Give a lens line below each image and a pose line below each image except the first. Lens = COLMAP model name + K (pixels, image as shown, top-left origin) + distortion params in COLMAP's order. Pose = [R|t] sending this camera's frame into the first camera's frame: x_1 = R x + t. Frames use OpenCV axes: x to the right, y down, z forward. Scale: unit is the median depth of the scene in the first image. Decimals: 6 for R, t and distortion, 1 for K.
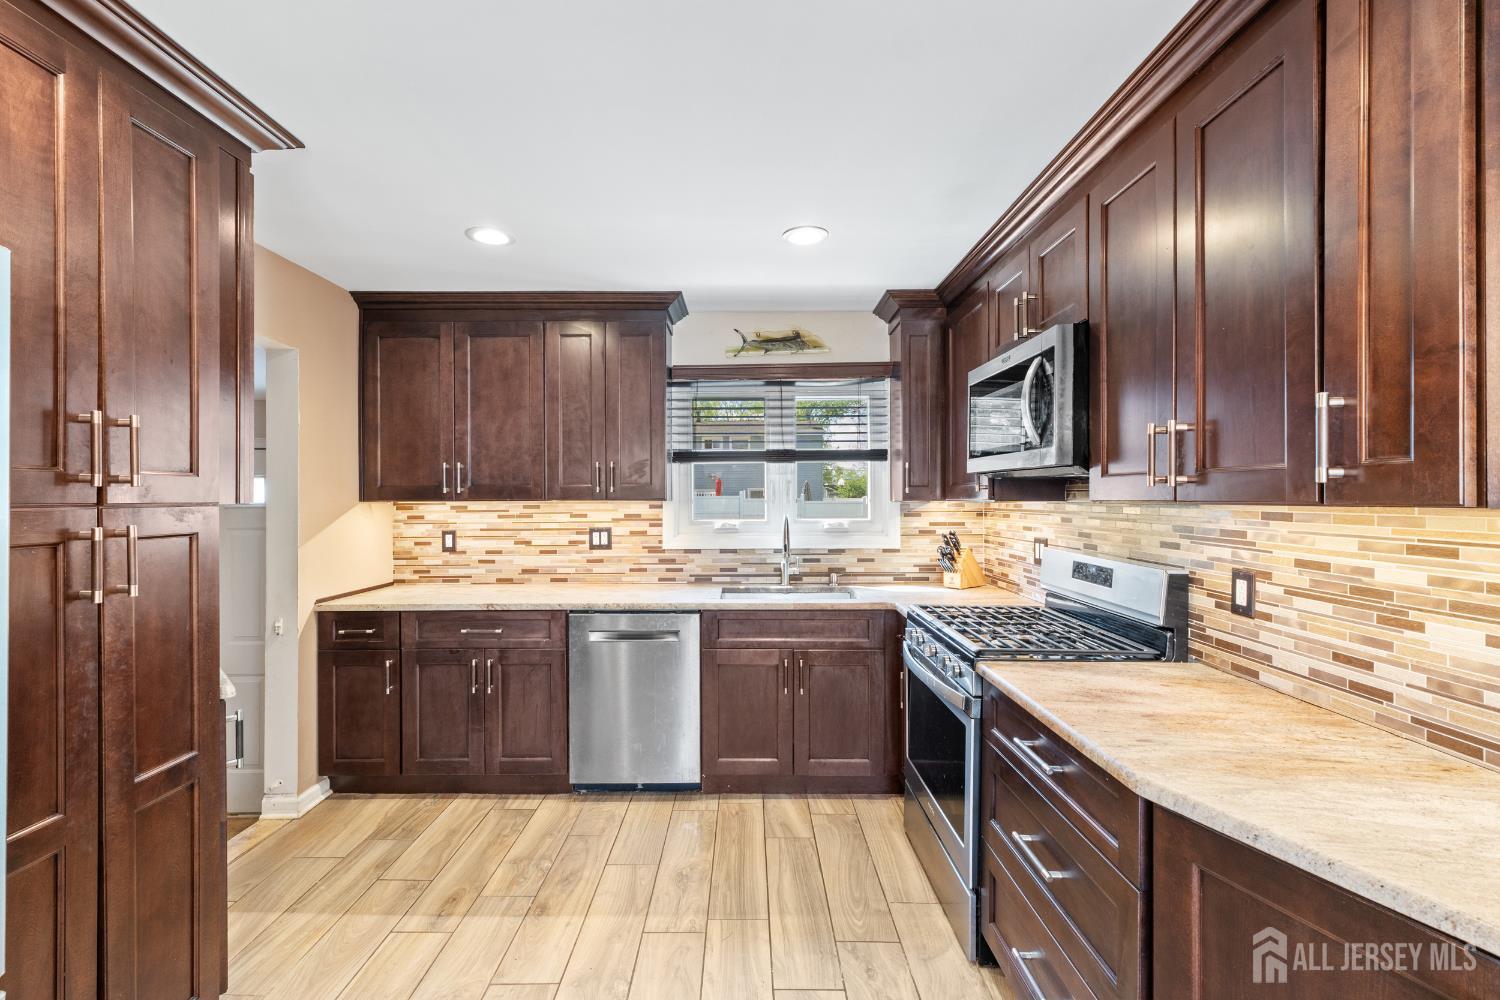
lens RADIAL K [[651.6, 0, 747.8], [0, 651.6, 495.1], [0, 0, 1]] dist [0.002635, 0.000455]
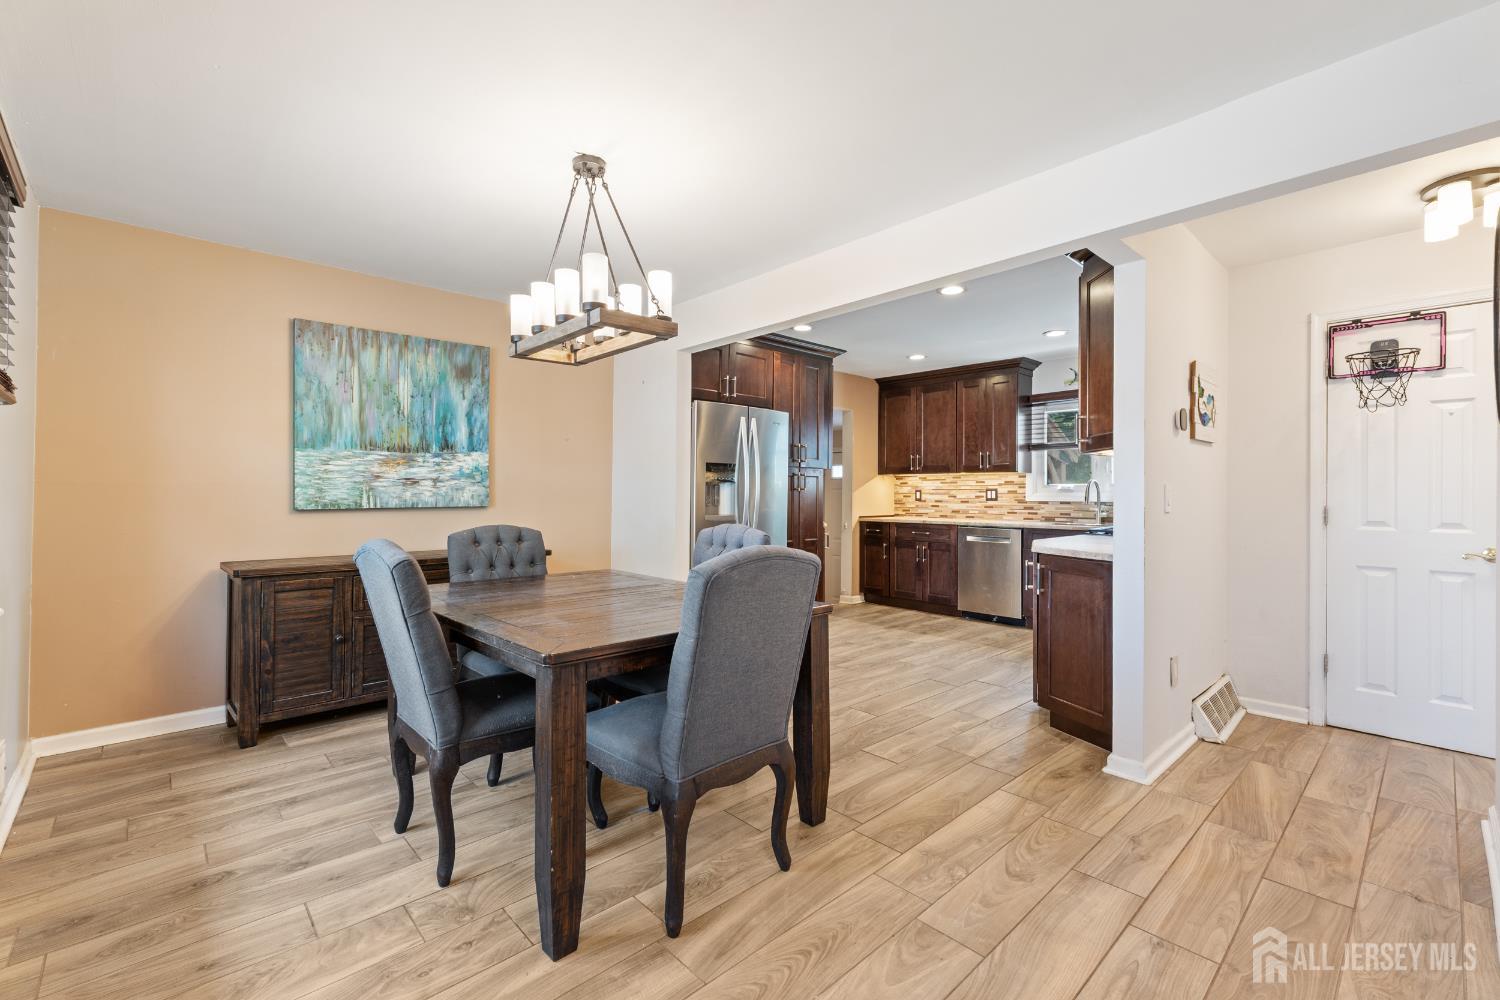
lens RADIAL K [[651.6, 0, 747.8], [0, 651.6, 495.1], [0, 0, 1]] dist [0.002635, 0.000455]
pose [[0.680192, 0.008007, -0.732990, 0.698163], [-0.005628, 0.999968, 0.005701, 0.067146], [0.733012, 0.000247, 0.680215, -0.790327]]
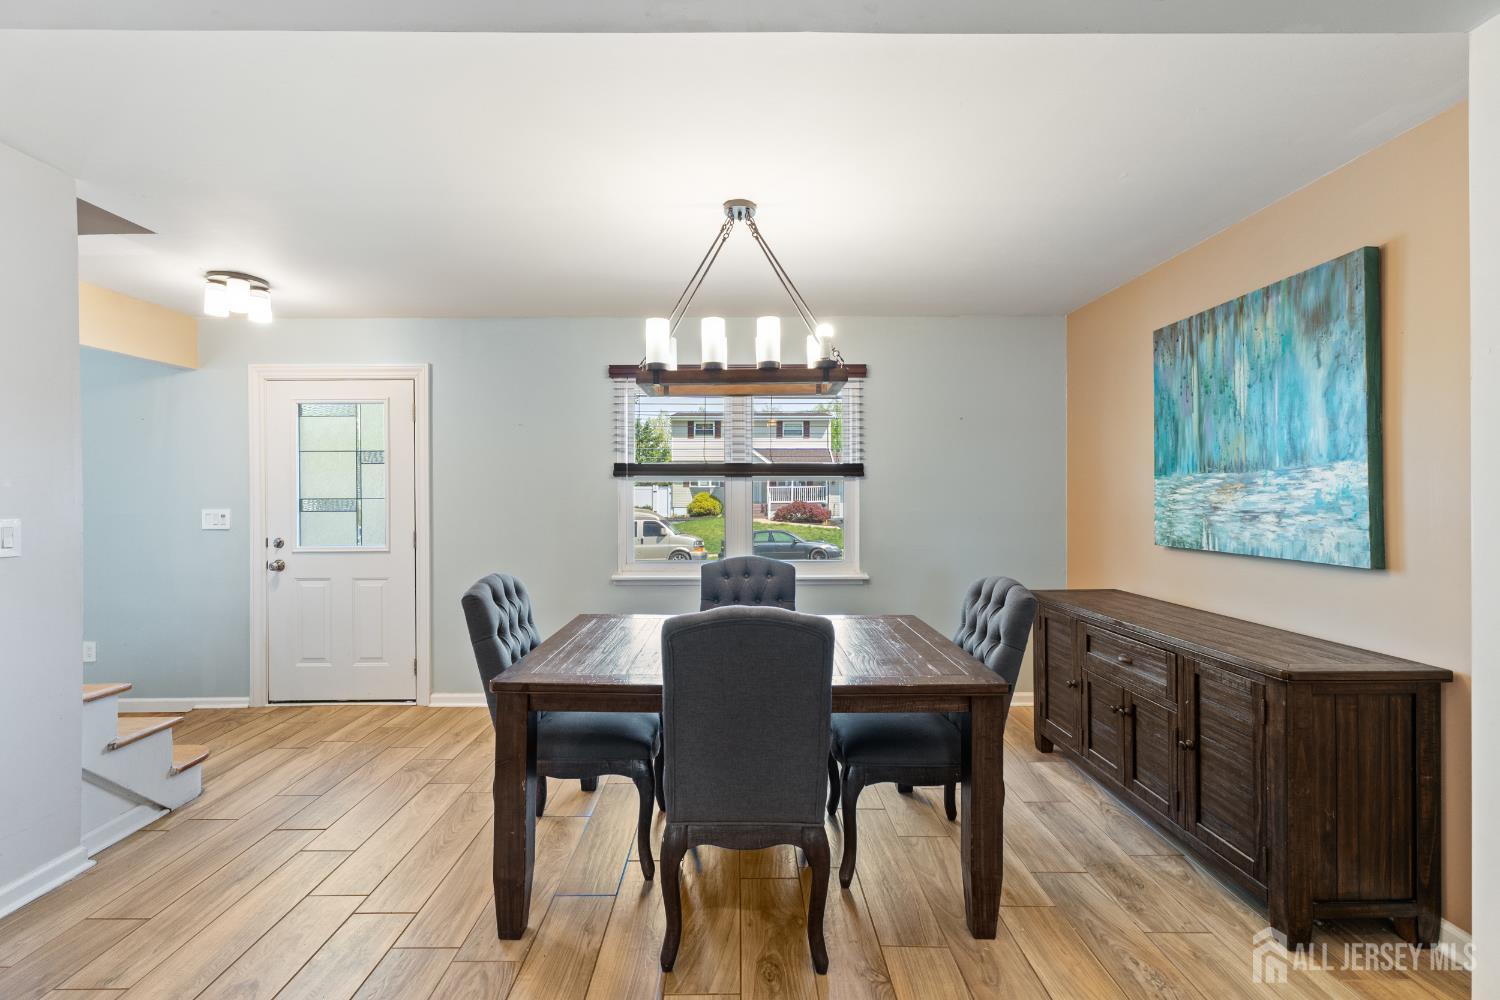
lens RADIAL K [[642.2, 0, 743.4], [0, 642.2, 497.1], [0, 0, 1]] dist [0.006486, 0.000262]
pose [[-0.999978, 0.005785, -0.003149, 0.024456], [0.005770, 0.999972, 0.004750, 0.023838], [0.003176, 0.004732, -0.999984, 0.325196]]
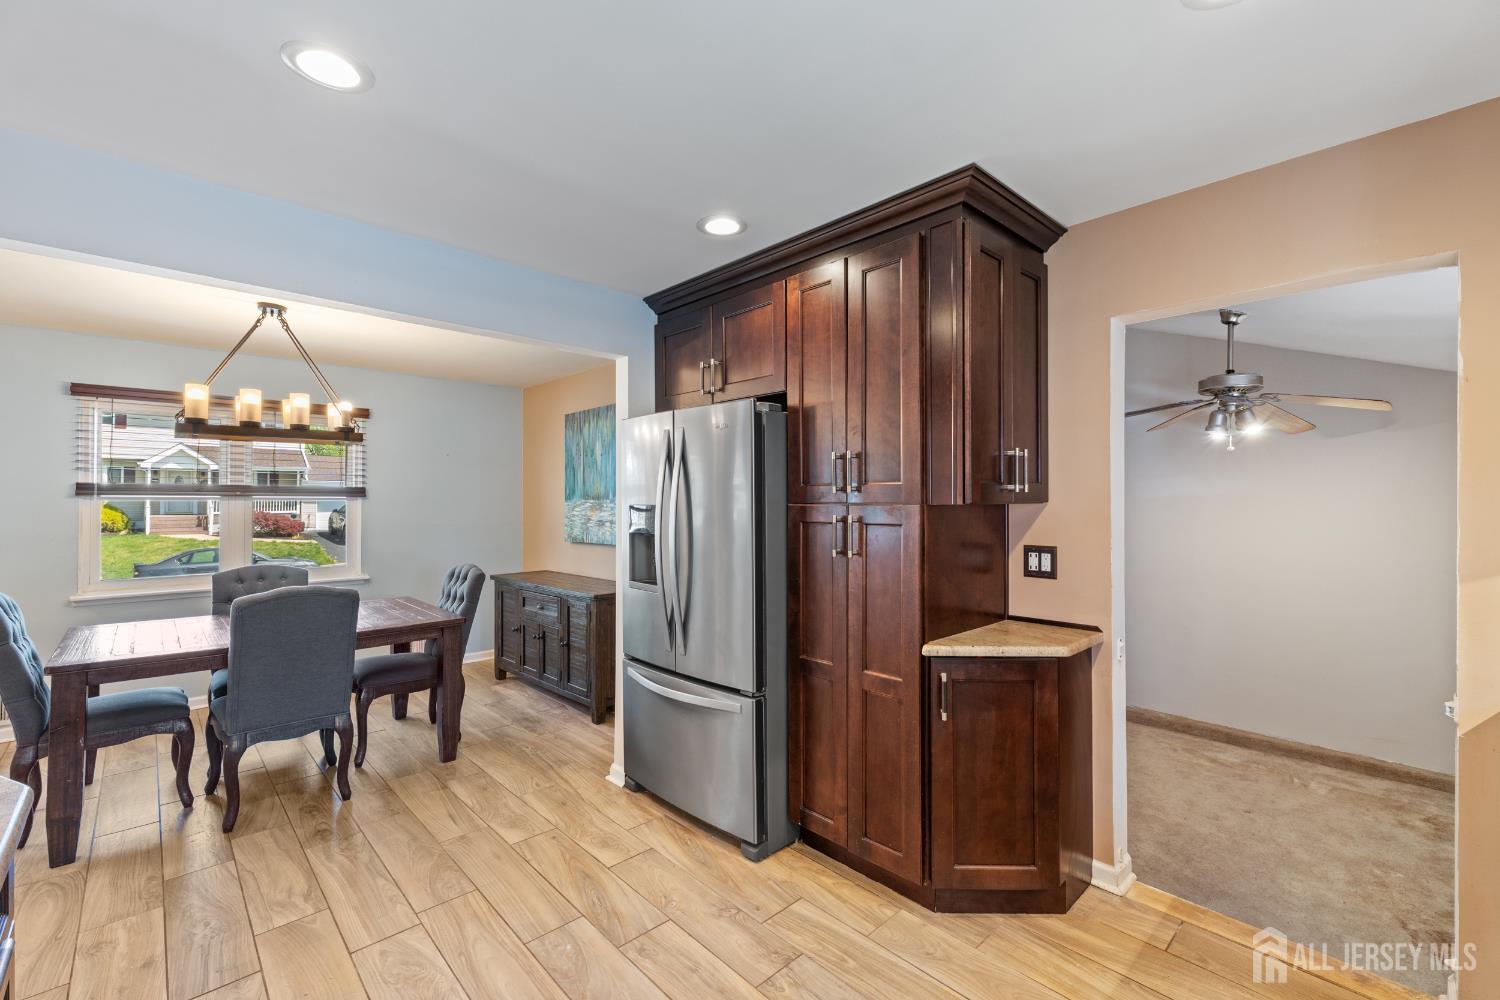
lens RADIAL K [[635.1, 0, 744.6], [0, 635.1, 492.5], [0, 0, 1]] dist [0.003577, 0.000350]
pose [[-0.733112, -0.004949, -0.680090, 0.161685], [0.003805, 0.999928, -0.011377, 0.001410], [0.680097, -0.010929, -0.733041, 0.836121]]
